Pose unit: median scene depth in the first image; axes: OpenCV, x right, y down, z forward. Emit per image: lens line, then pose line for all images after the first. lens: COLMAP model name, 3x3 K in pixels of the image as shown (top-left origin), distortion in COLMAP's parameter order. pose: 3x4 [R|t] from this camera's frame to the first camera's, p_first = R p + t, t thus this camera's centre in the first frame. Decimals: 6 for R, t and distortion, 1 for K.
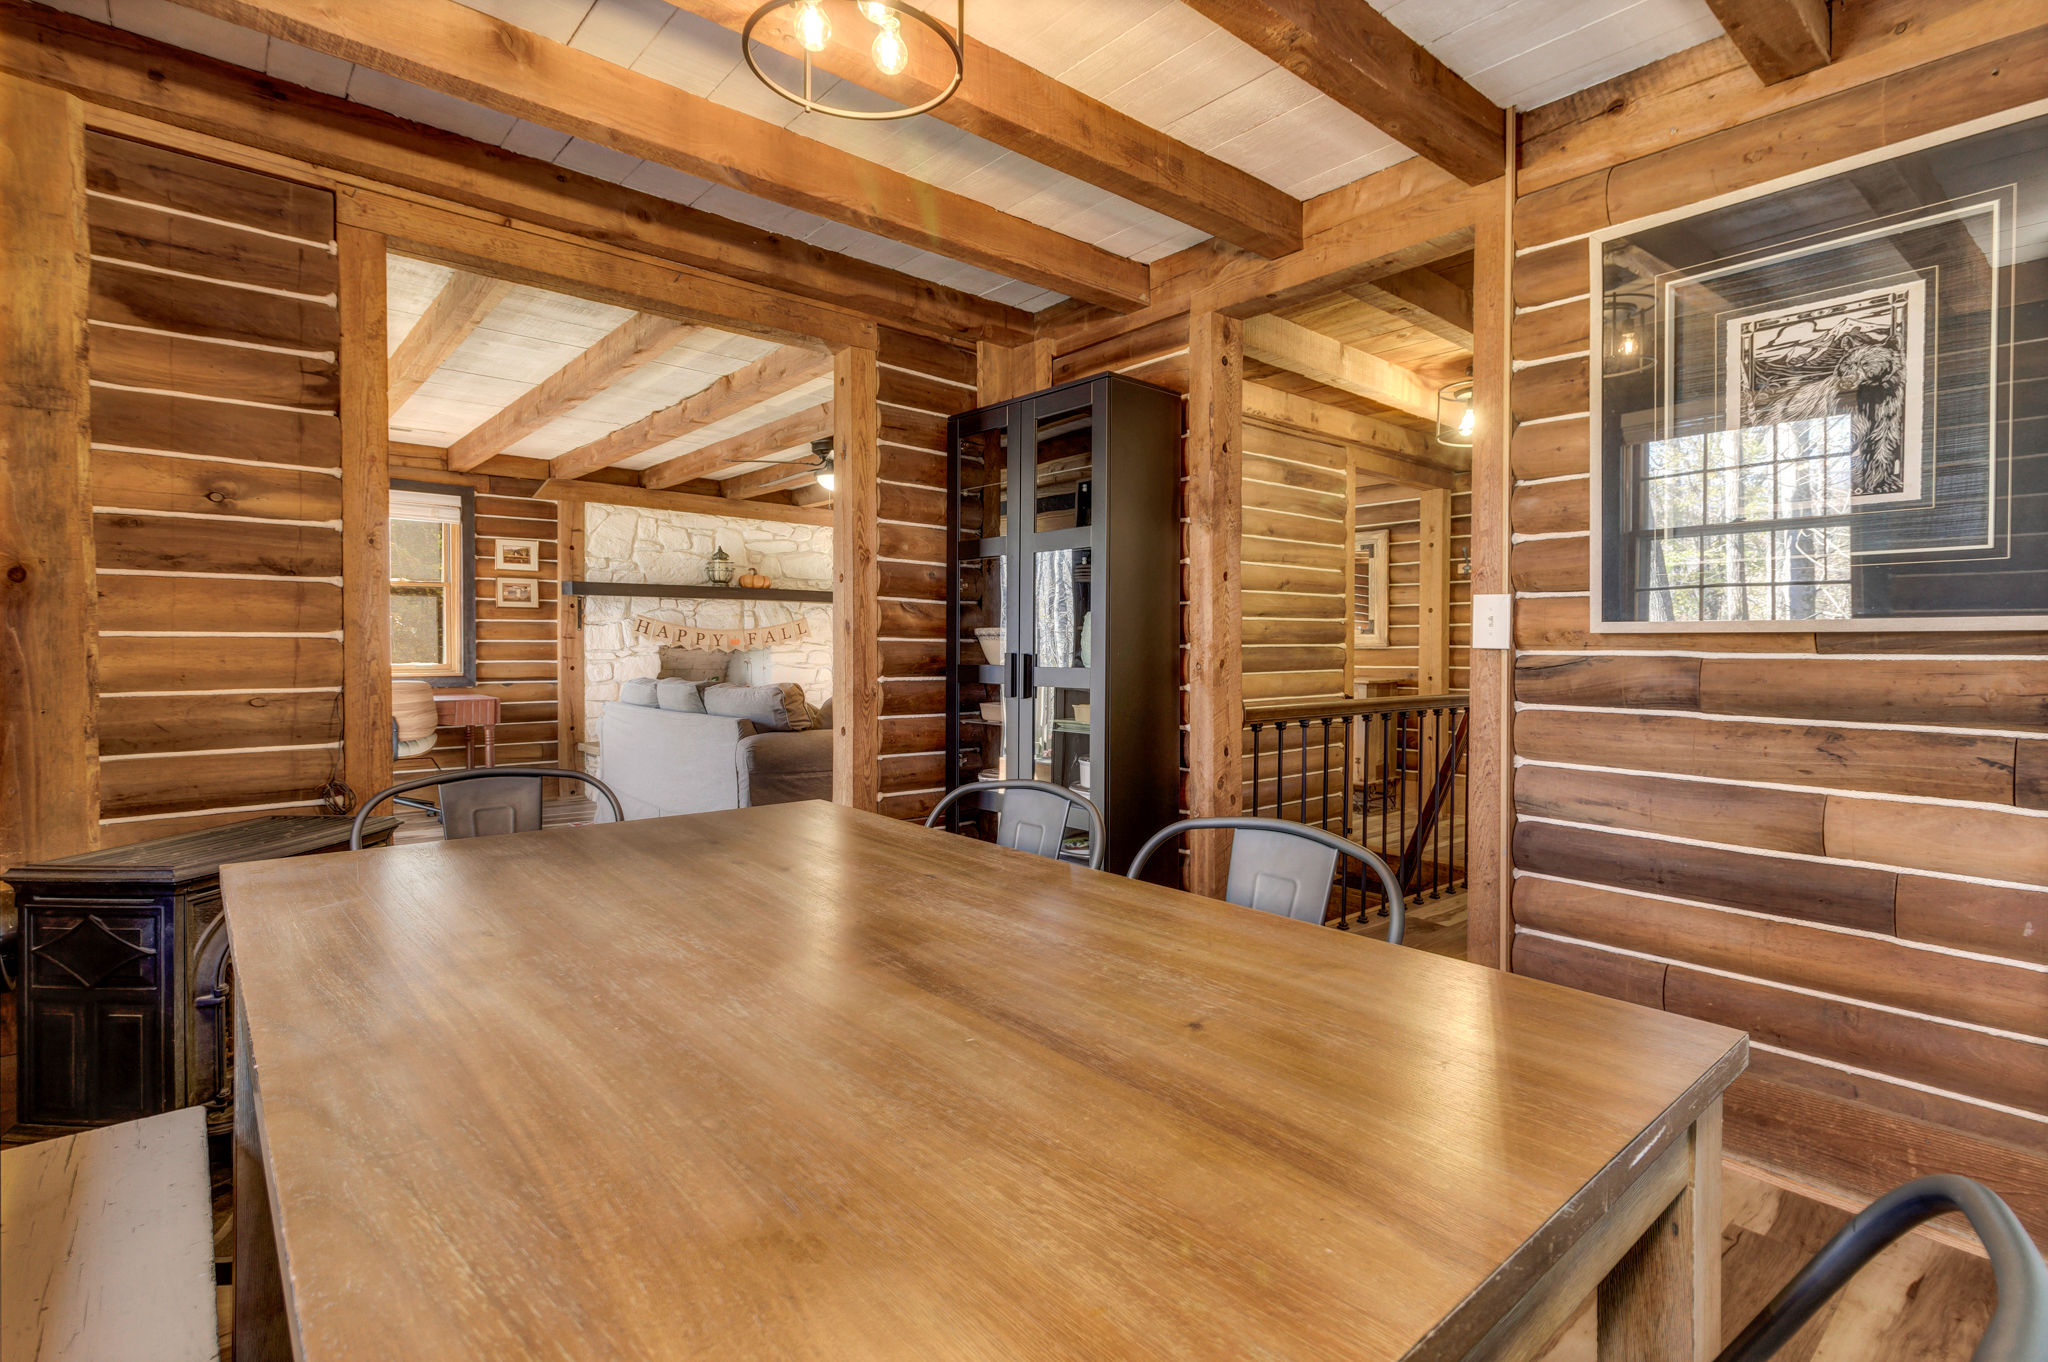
lens RADIAL K [[974.8, 0, 1020.4], [0, 974.8, 648.5], [0, 0, 1]] dist [0.010377, 0.000082]
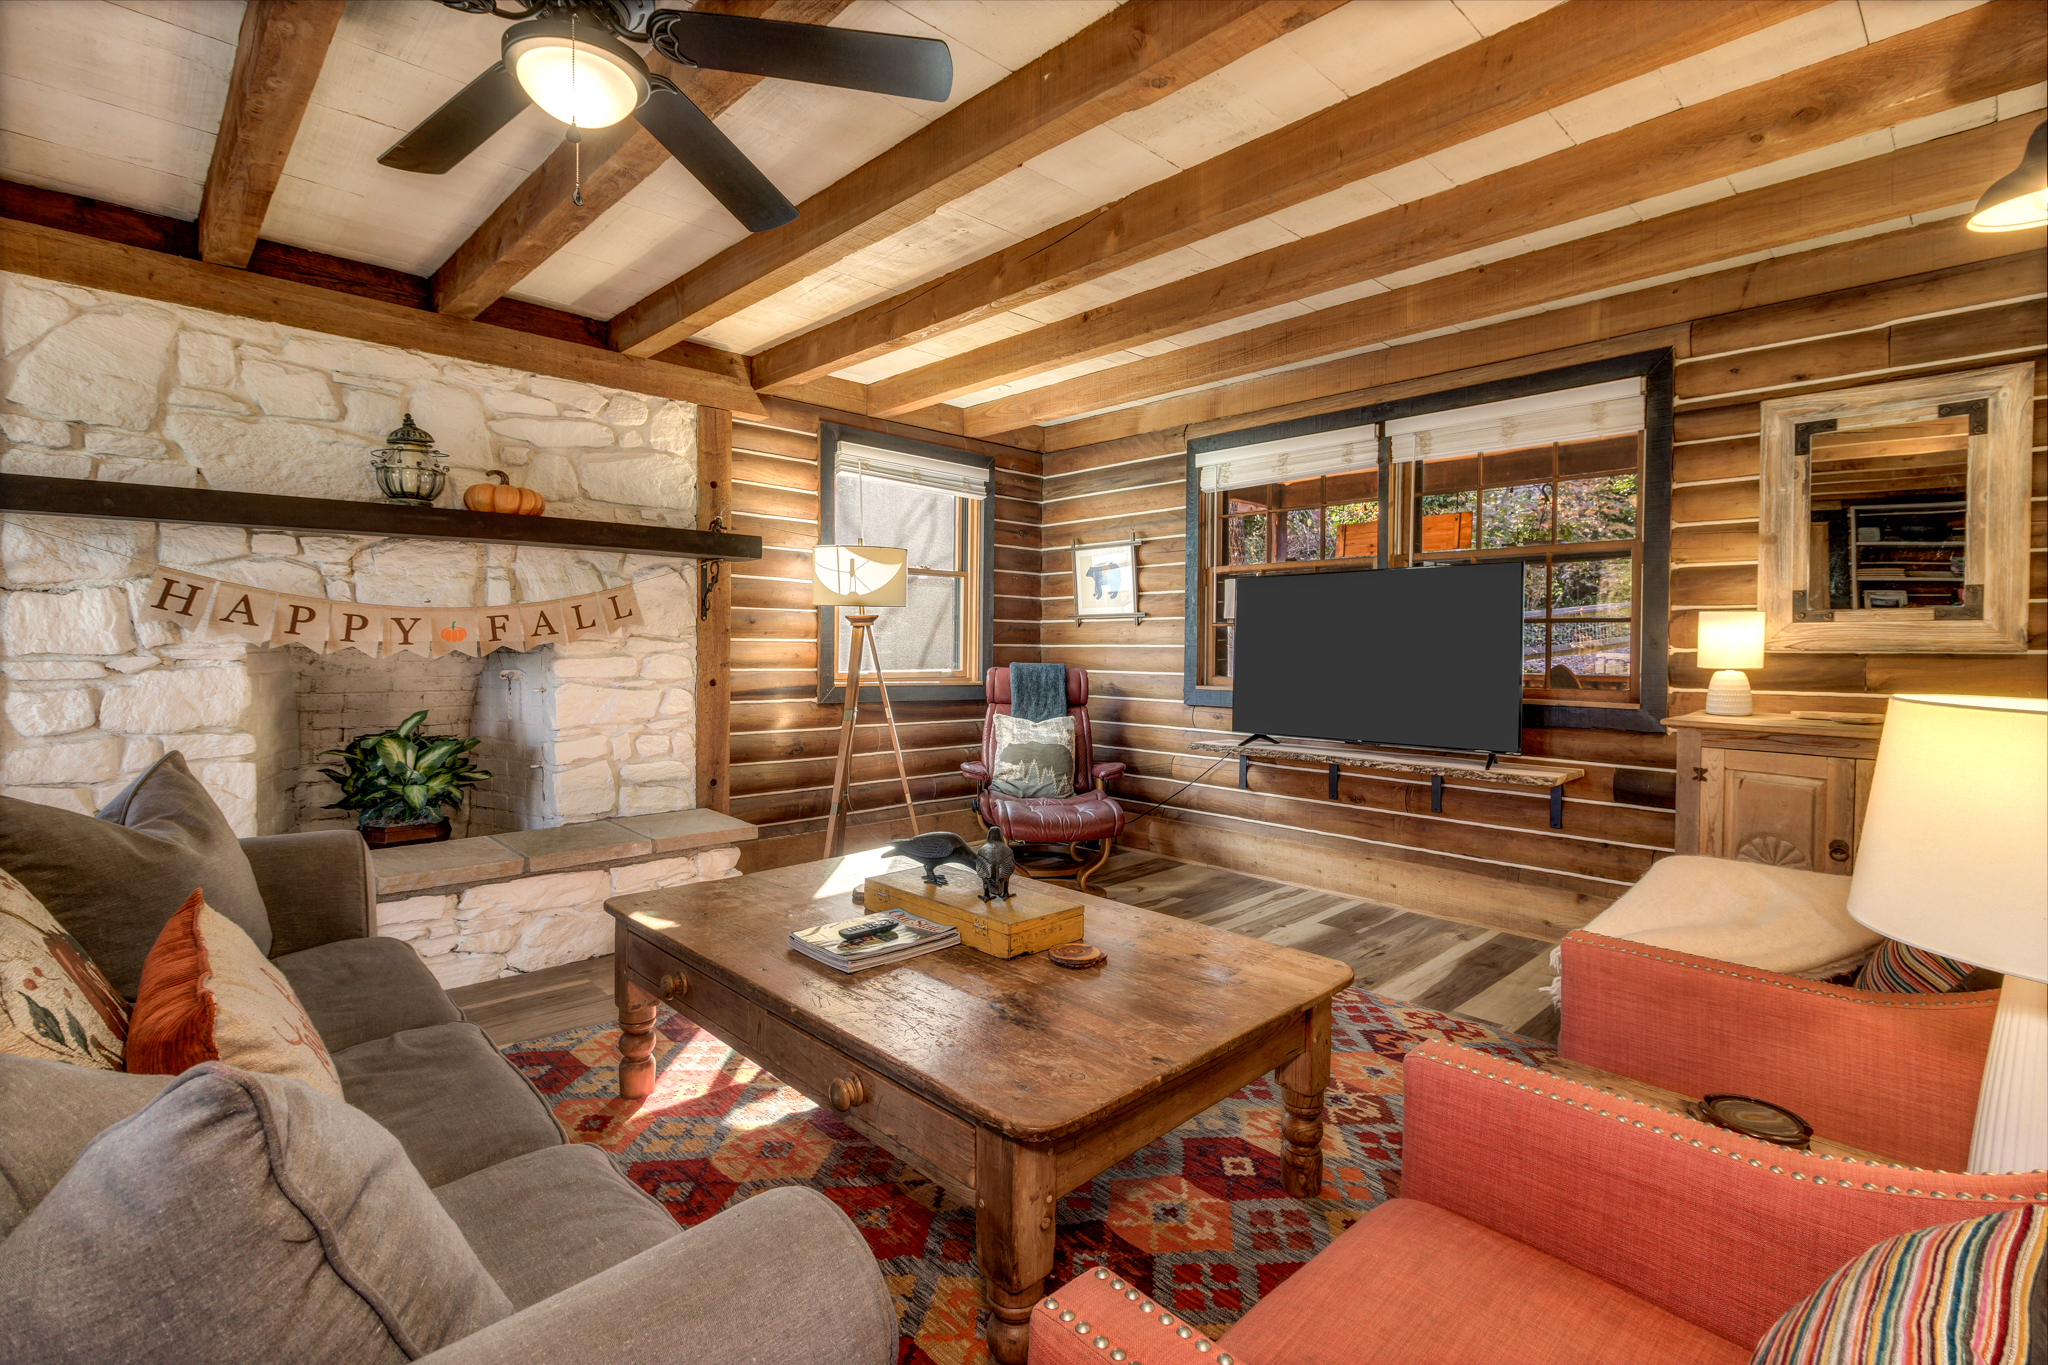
lens RADIAL K [[943.9, 0, 1038.5], [0, 943.9, 654.6], [0, 0, 1]] dist [-0.002153, 0.000214]
pose [[0.997425, -0.000435, 0.071721, -0.064423], [-0.000622, 0.999891, 0.014720, -0.004781], [-0.071719, -0.014726, 0.997316, 0.614512]]
